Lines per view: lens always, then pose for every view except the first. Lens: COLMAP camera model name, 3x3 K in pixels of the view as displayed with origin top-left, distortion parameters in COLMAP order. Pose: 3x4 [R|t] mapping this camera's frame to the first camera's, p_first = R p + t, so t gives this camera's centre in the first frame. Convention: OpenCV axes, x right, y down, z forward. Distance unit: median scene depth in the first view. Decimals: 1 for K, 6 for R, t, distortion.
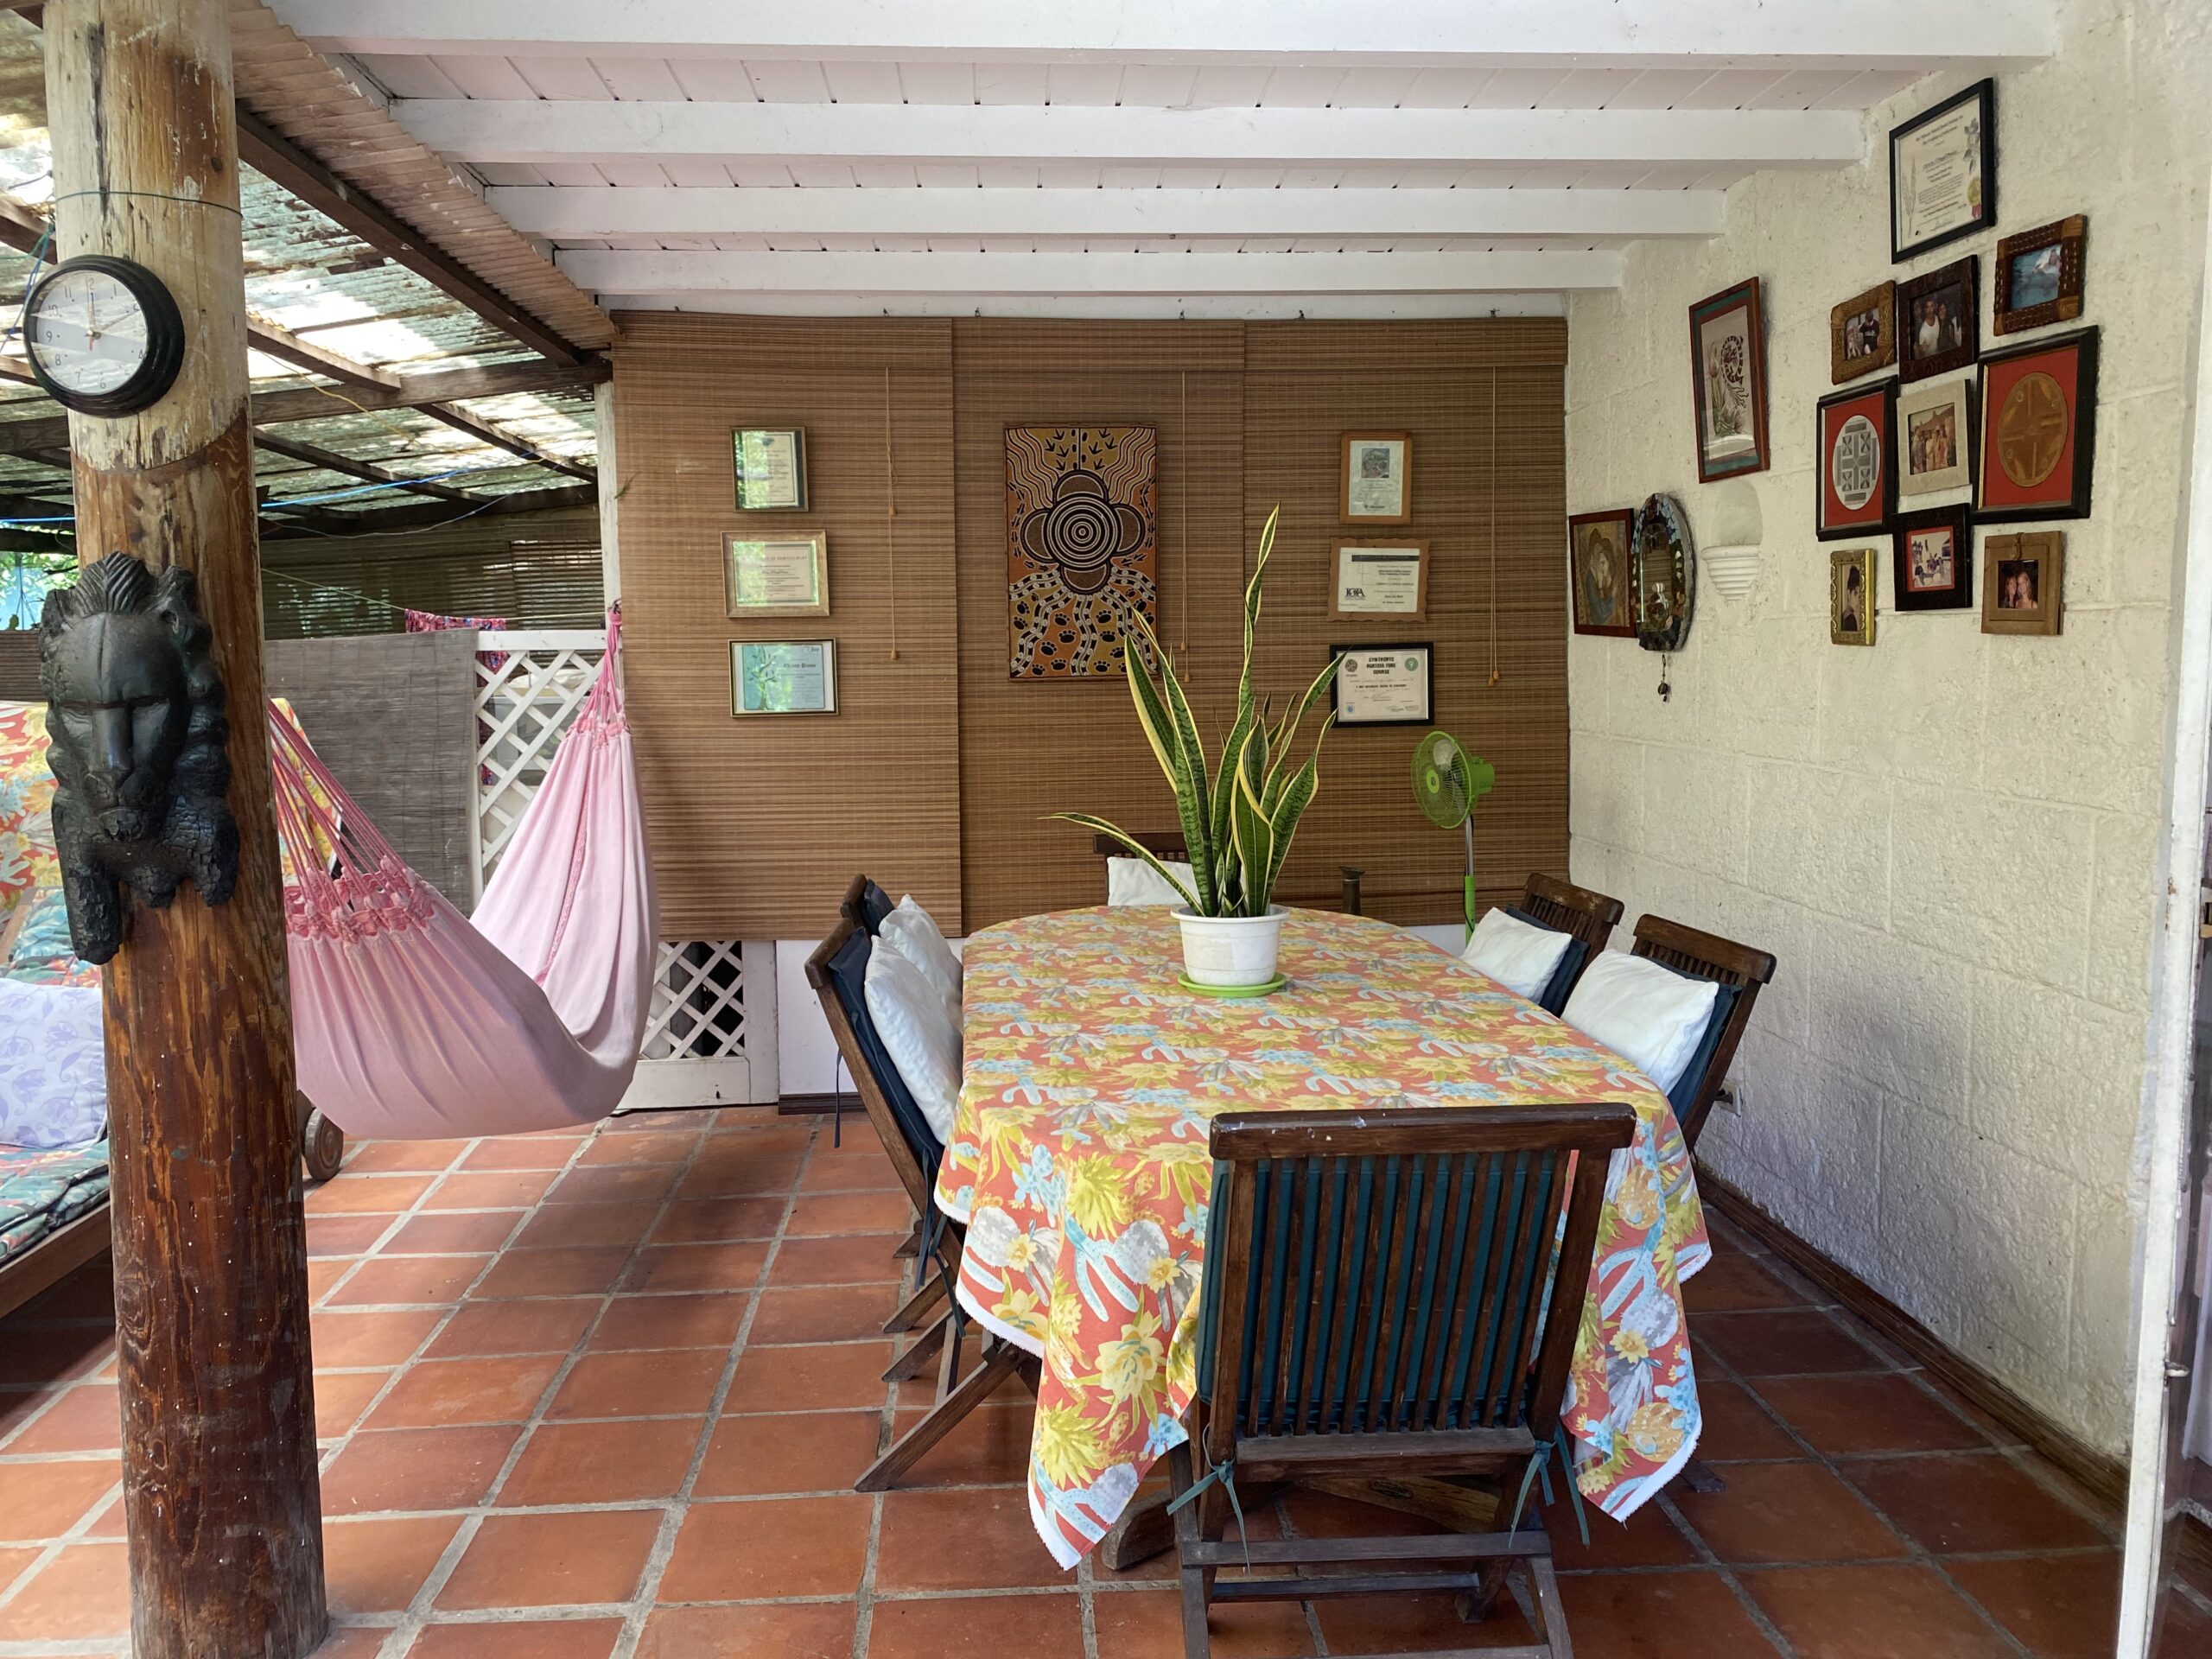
lens RADIAL K [[1701.6, 0, 1115.3], [0, 1701.6, 818.1], [0, 0, 1]] dist [0.011044, -0.005429]
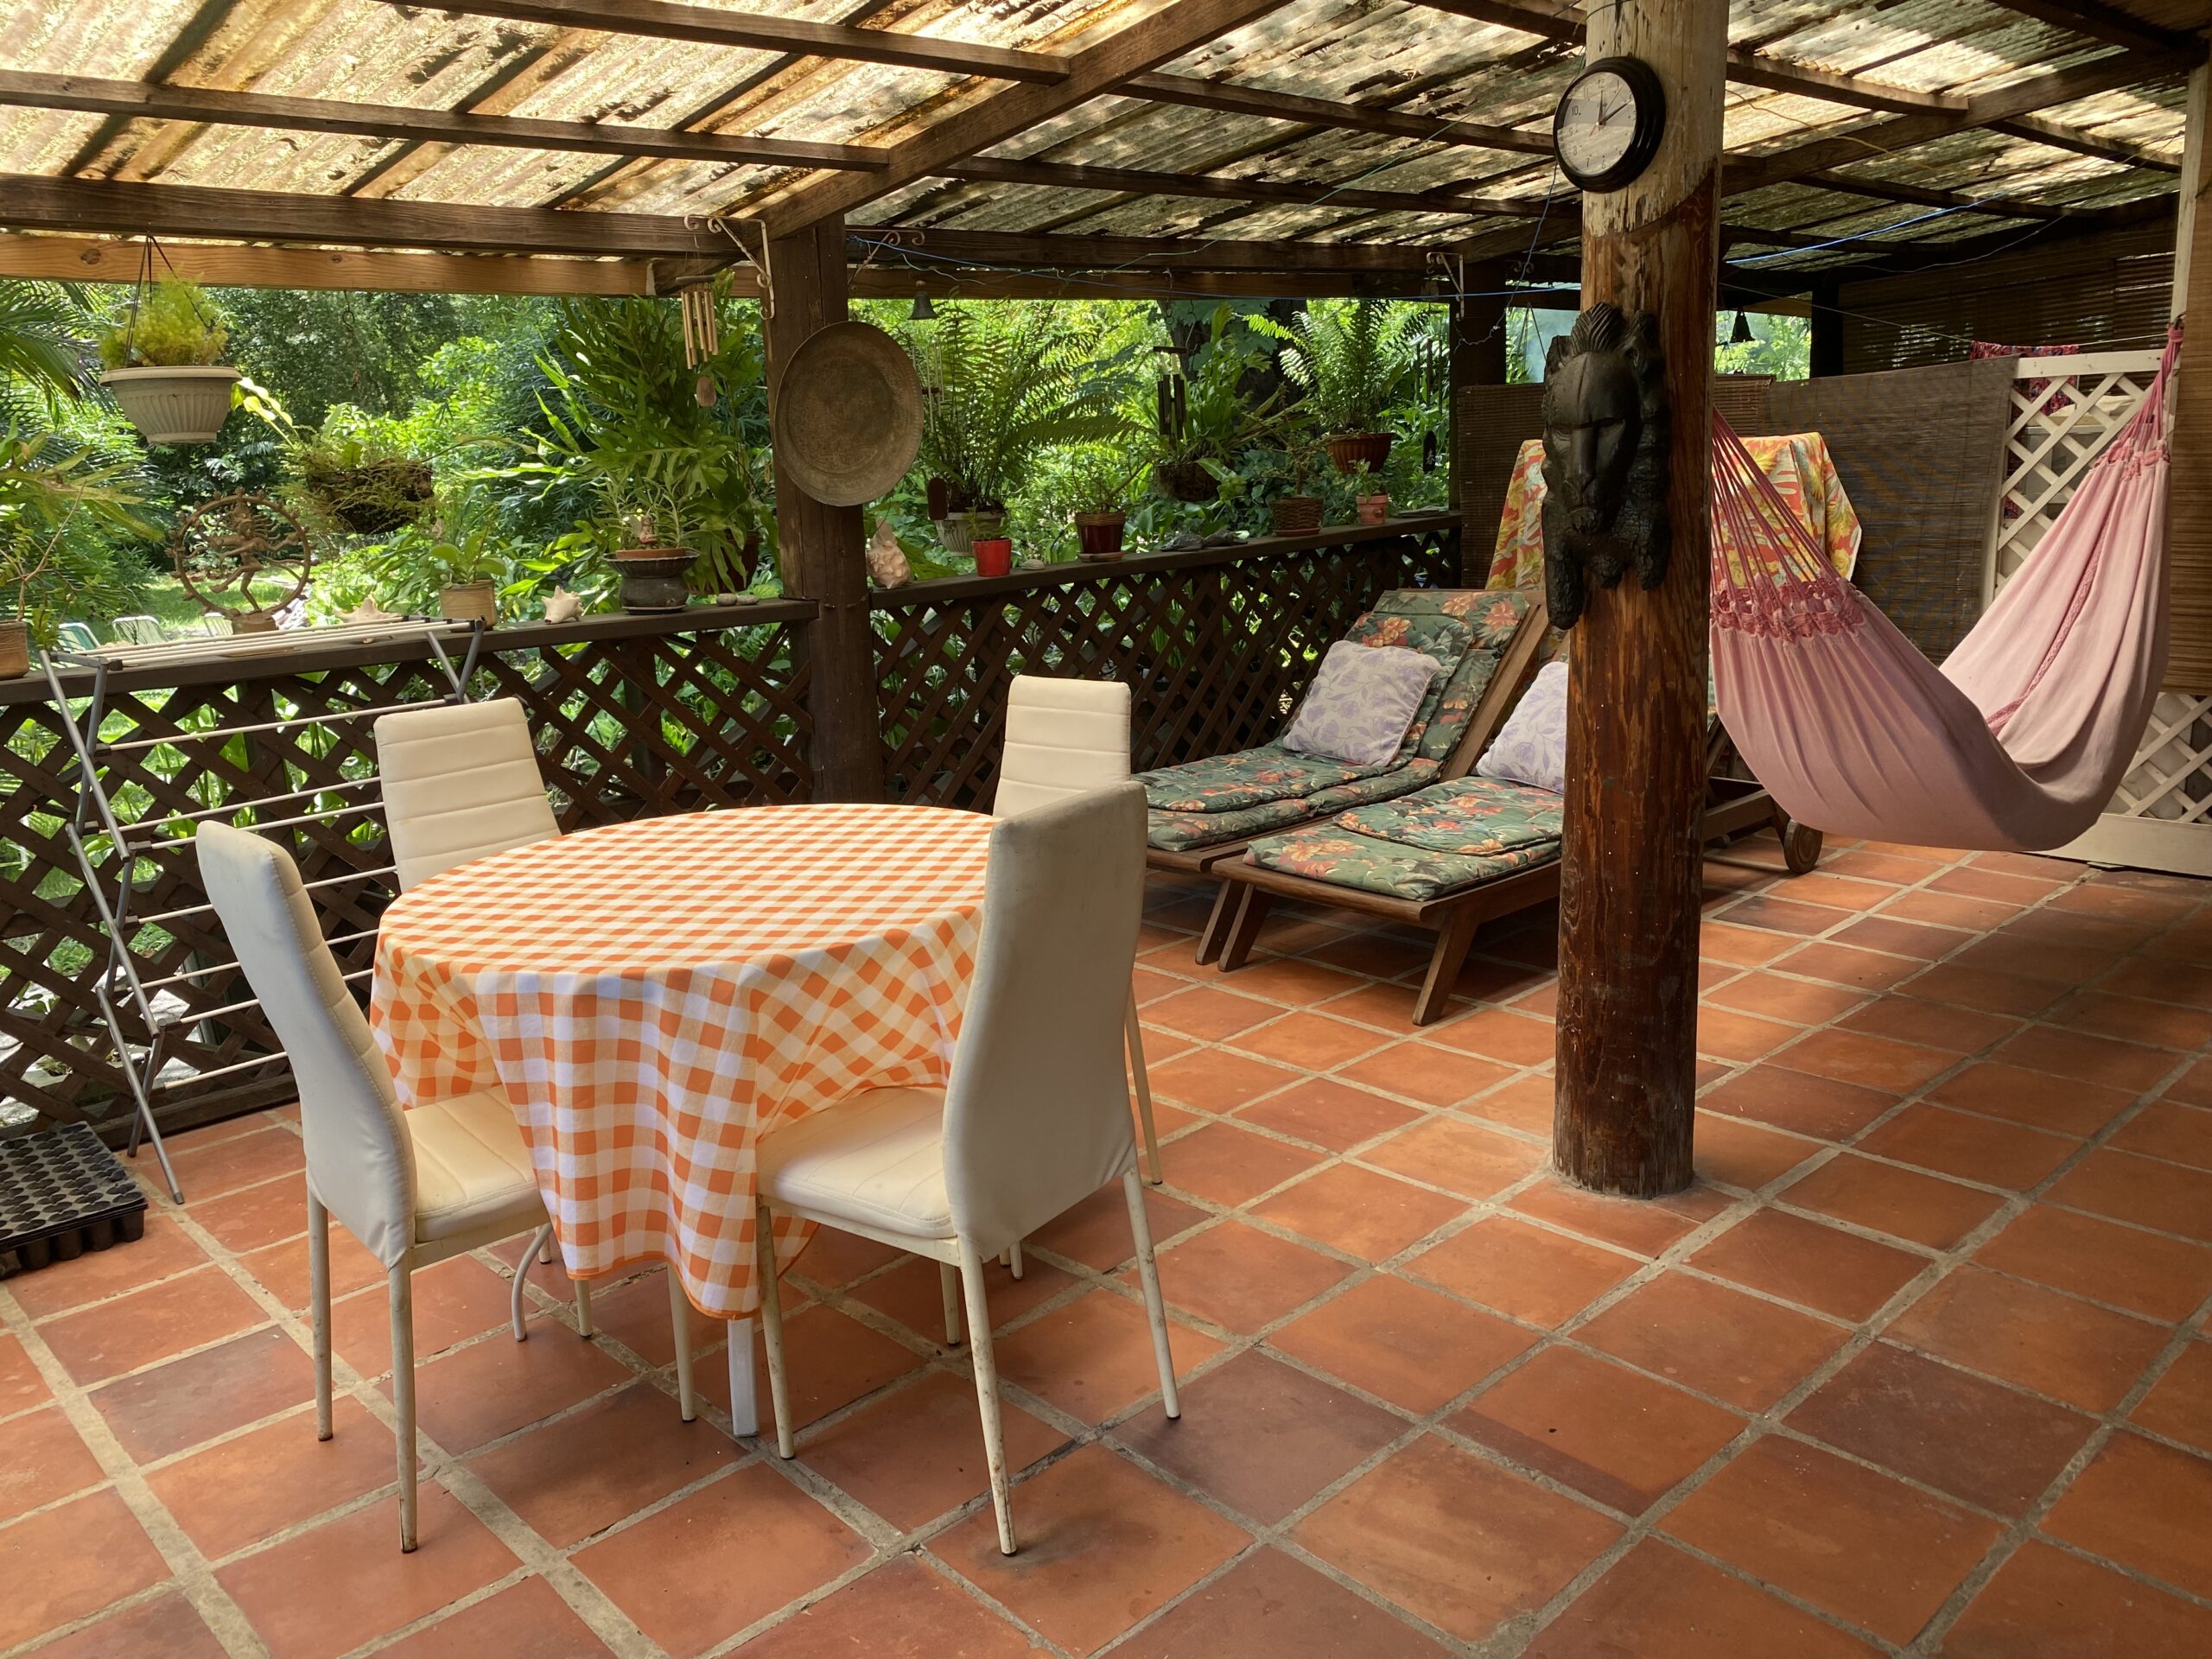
lens RADIAL K [[1701.6, 0, 1115.3], [0, 1701.6, 818.1], [0, 0, 1]] dist [0.011044, -0.005429]
pose [[0.638473, 0.149902, -0.754905, 0.094344], [-0.038762, 0.985867, 0.162982, 0.013904], [0.768667, -0.074798, 0.635261, -0.052600]]
